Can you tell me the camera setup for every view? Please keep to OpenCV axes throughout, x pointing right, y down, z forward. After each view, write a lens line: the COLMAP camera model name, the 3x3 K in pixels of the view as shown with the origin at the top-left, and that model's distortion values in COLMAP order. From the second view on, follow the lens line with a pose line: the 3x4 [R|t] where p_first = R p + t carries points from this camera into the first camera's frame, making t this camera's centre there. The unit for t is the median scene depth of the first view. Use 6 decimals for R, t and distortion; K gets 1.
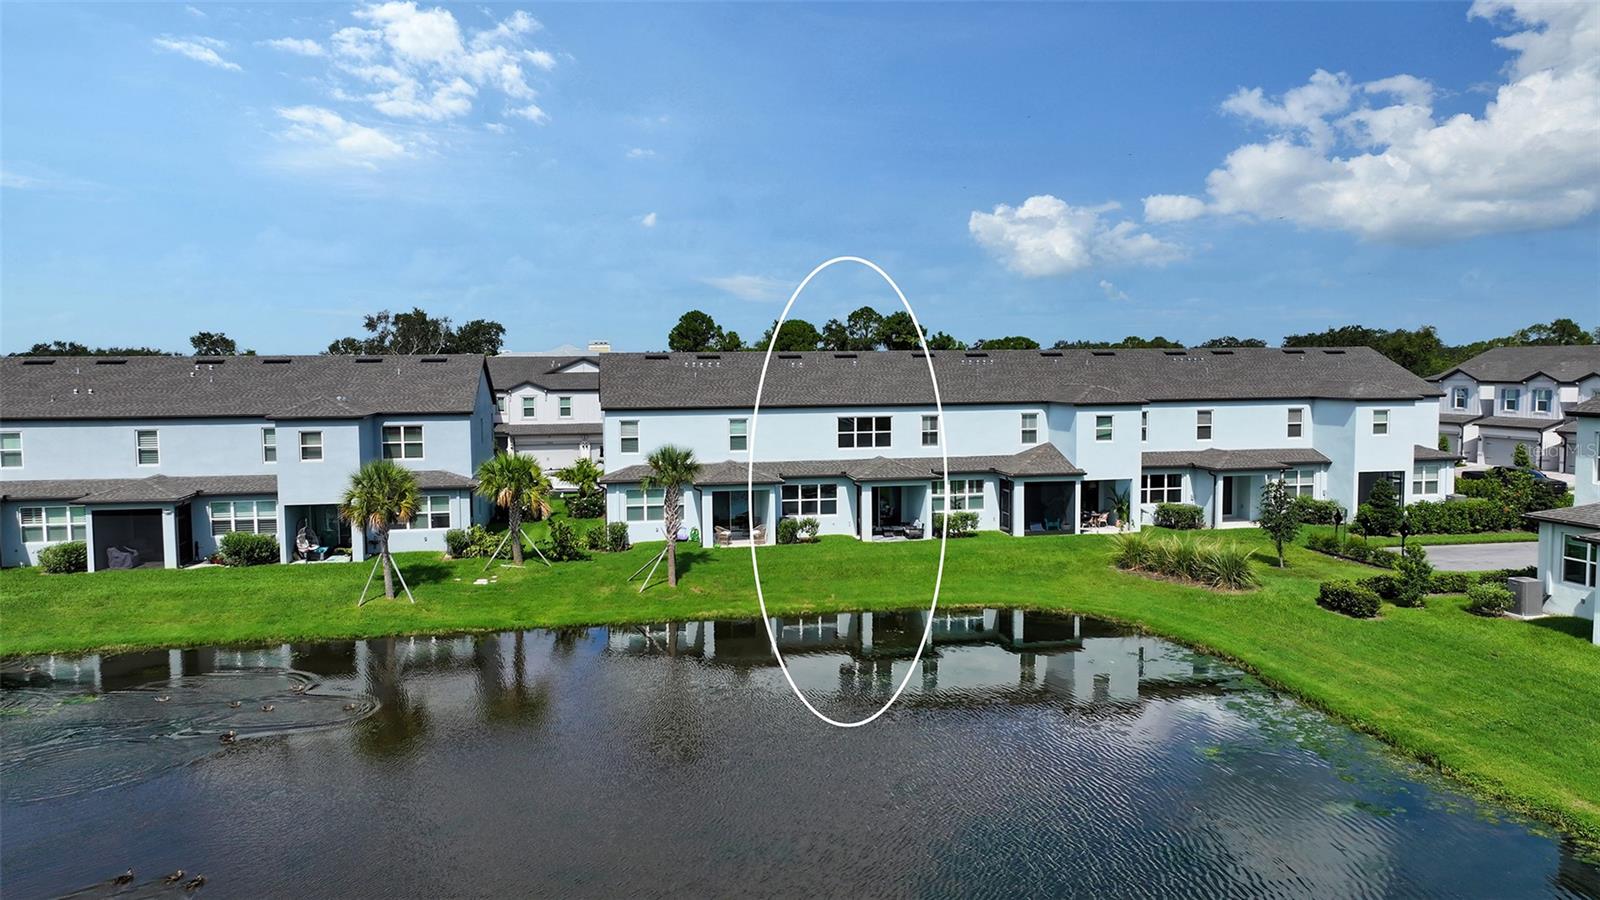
lens RADIAL K [[1105.1, 0, 795.5], [0, 1105.1, 447.6], [0, 0, 1]] dist [-0.001834, -0.009933]
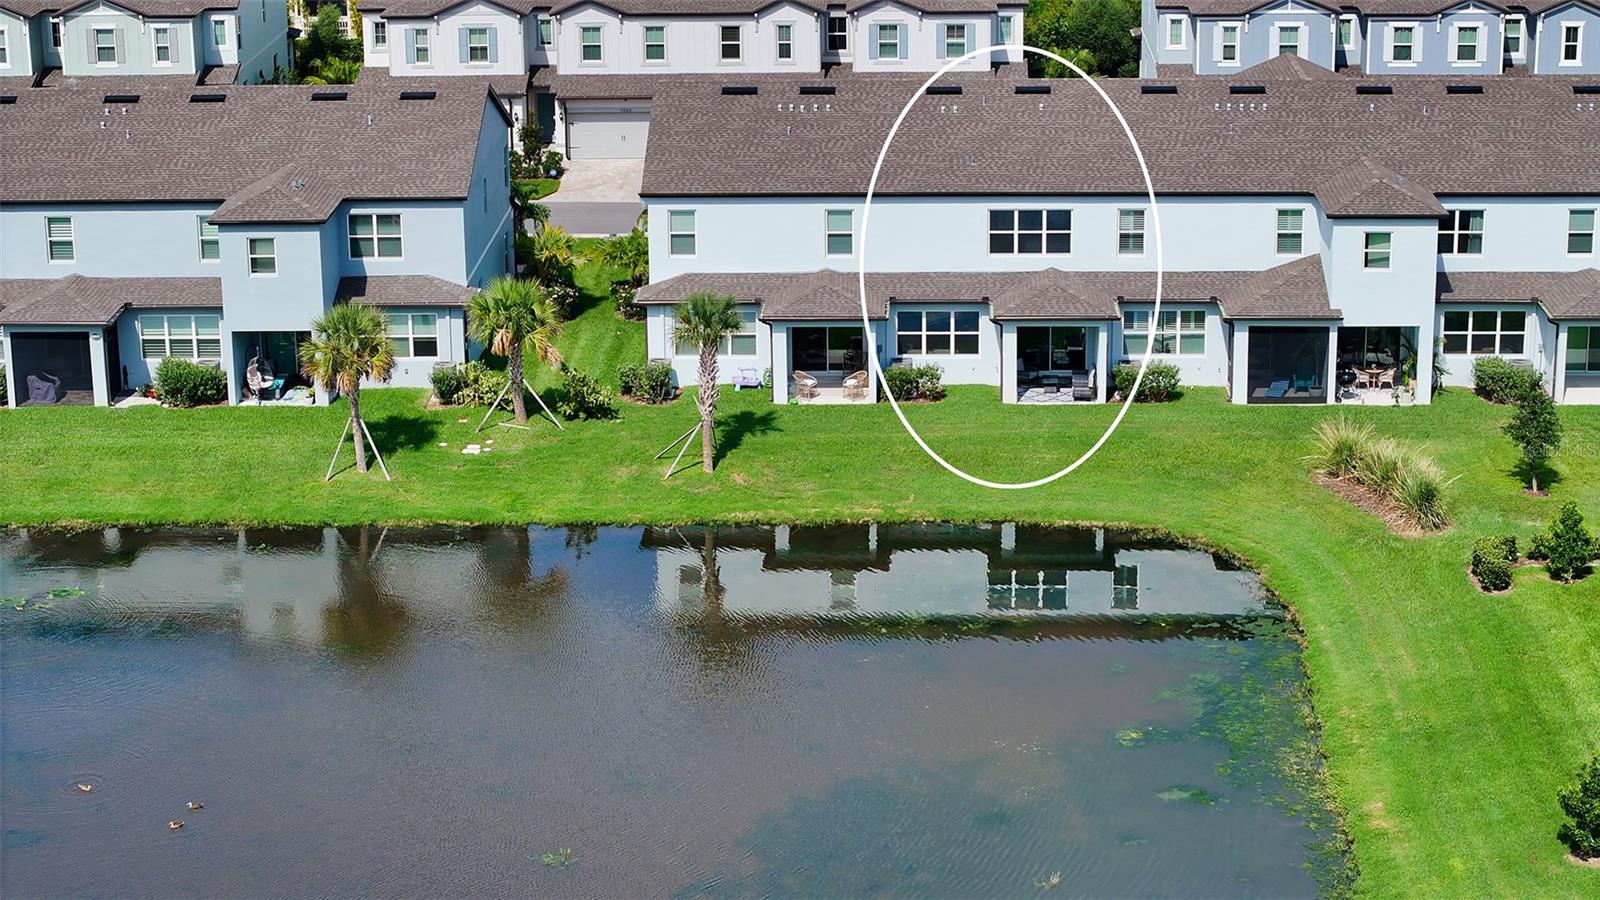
lens RADIAL K [[3182.9, 0, 802.3], [0, 3182.9, 455.5], [0, 0, 1]] dist [-0.189053, 0.000000]
pose [[0.976490, 0.060403, -0.206925, 0.353272], [-0.012351, 0.974039, 0.226044, -0.333302], [0.215207, -0.218174, 0.951886, -0.940885]]
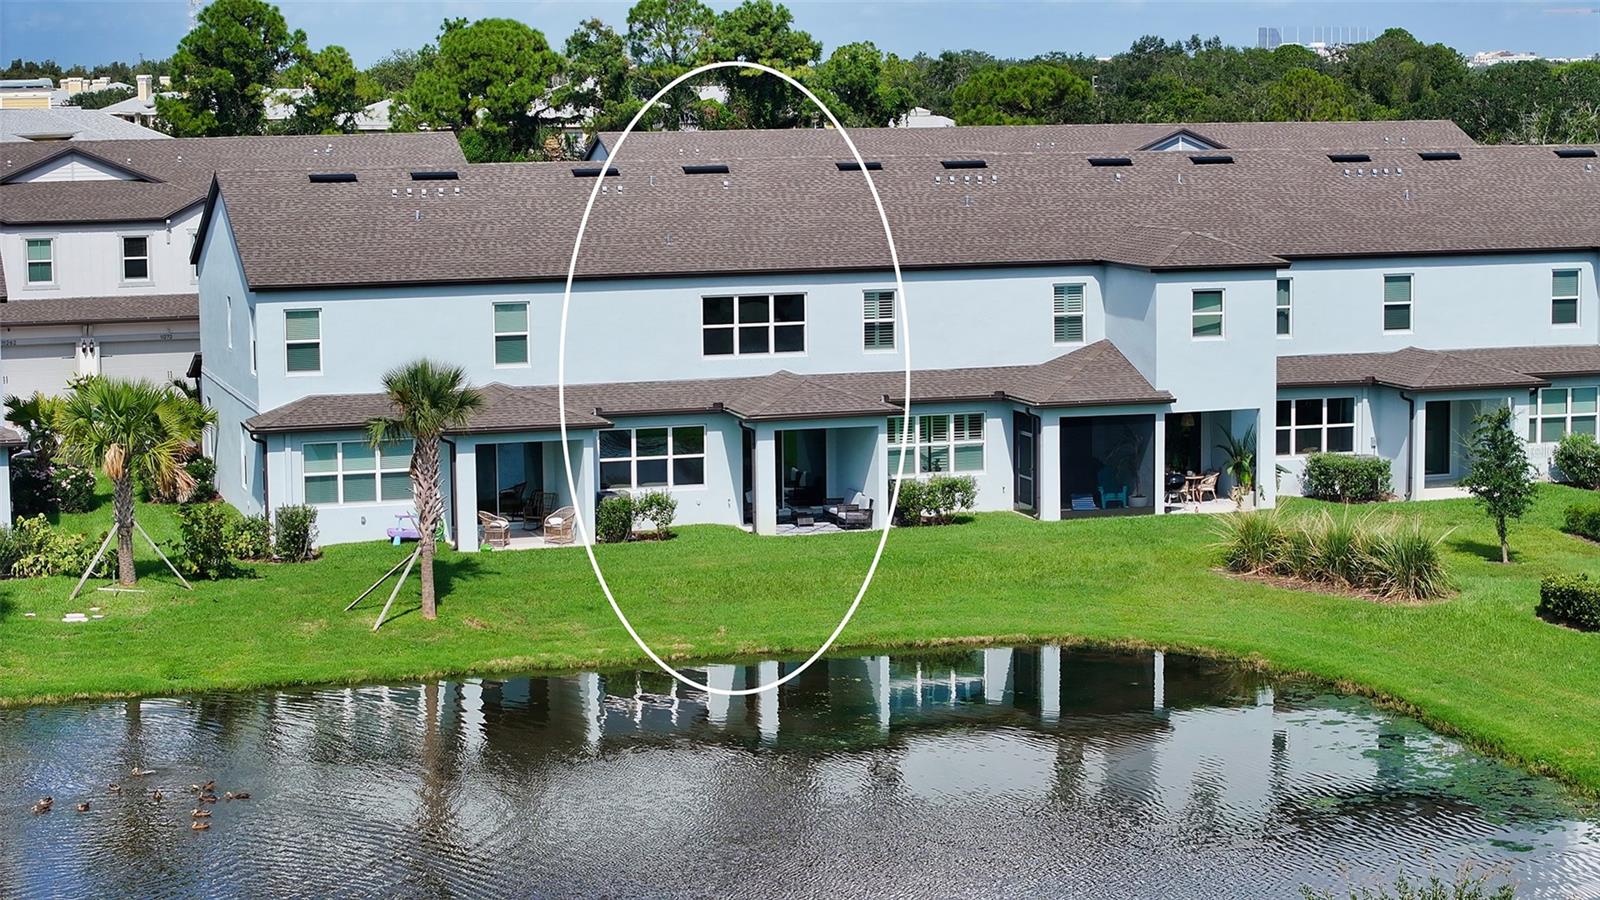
lens RADIAL K [[3182.9, 0, 791.6], [0, 3182.9, 465.1], [0, 0, 1]] dist [-0.189053, 0.000000]
pose [[0.992559, -0.016301, 0.120670, -0.105381], [0.010645, 0.998821, 0.047371, -0.019741], [-0.121300, -0.045734, 0.991562, -0.498194]]
